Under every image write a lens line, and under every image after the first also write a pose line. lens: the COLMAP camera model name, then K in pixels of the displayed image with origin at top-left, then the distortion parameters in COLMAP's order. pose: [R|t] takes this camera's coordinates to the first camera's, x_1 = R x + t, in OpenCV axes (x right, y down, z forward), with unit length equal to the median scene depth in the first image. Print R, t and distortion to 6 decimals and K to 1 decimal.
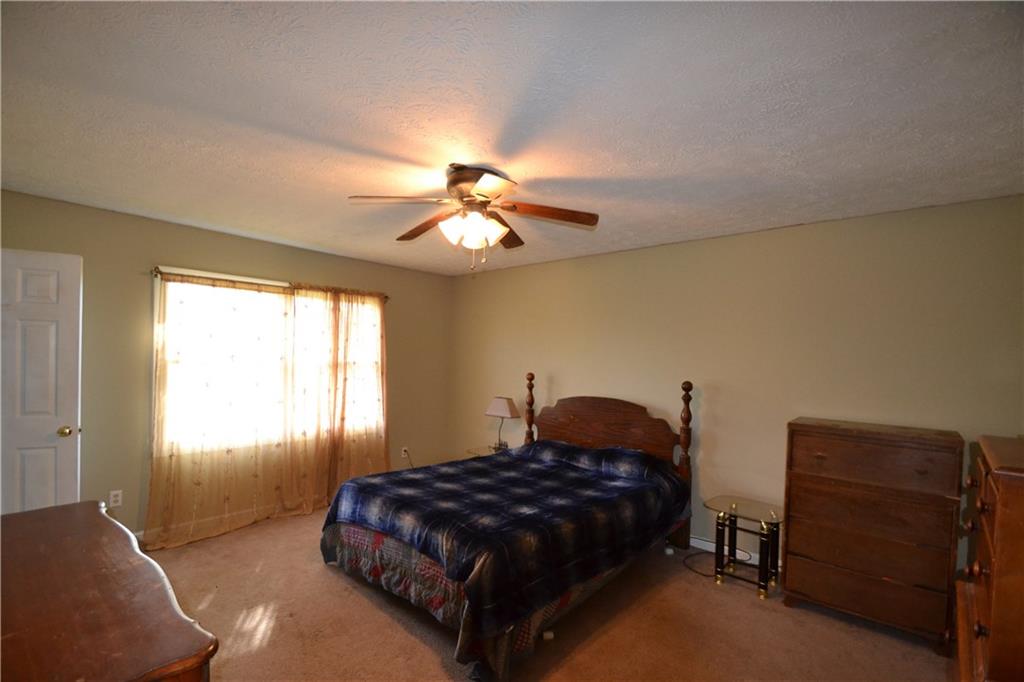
lens RADIAL K [[454.8, 0, 504.4], [0, 454.8, 366.0], [0, 0, 1]] dist [0.011439, -0.014075]
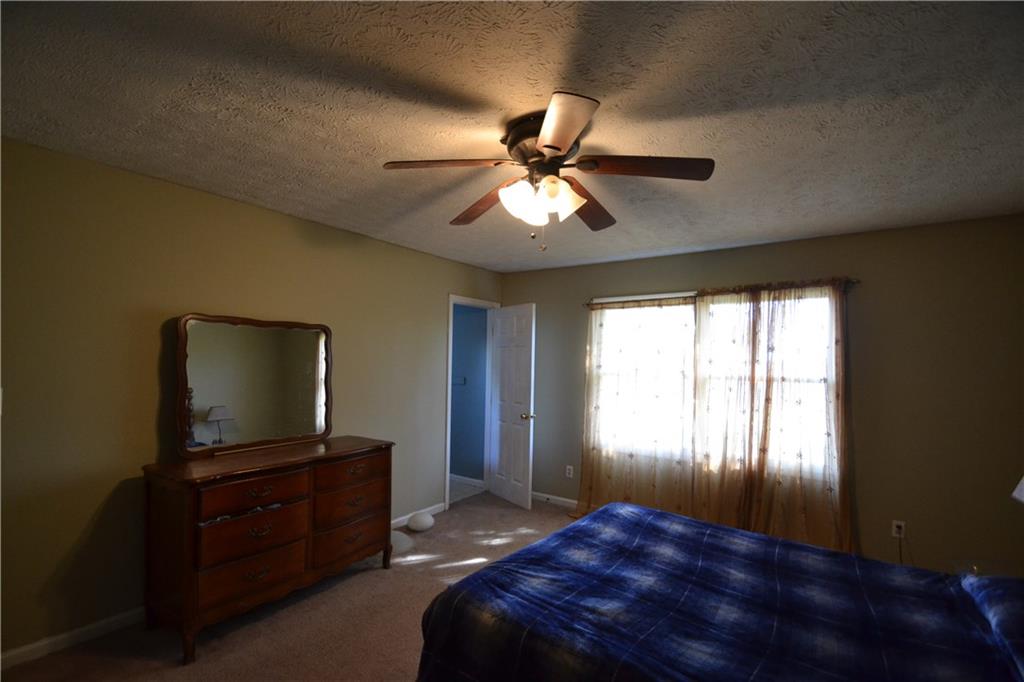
lens RADIAL K [[454.8, 0, 504.4], [0, 454.8, 366.0], [0, 0, 1]] dist [0.011439, -0.014075]
pose [[0.118868, -0.023948, -0.992621, 0.396923], [-0.040938, 0.998741, -0.028998, 0.014088], [0.992066, 0.044083, 0.117738, 0.491675]]
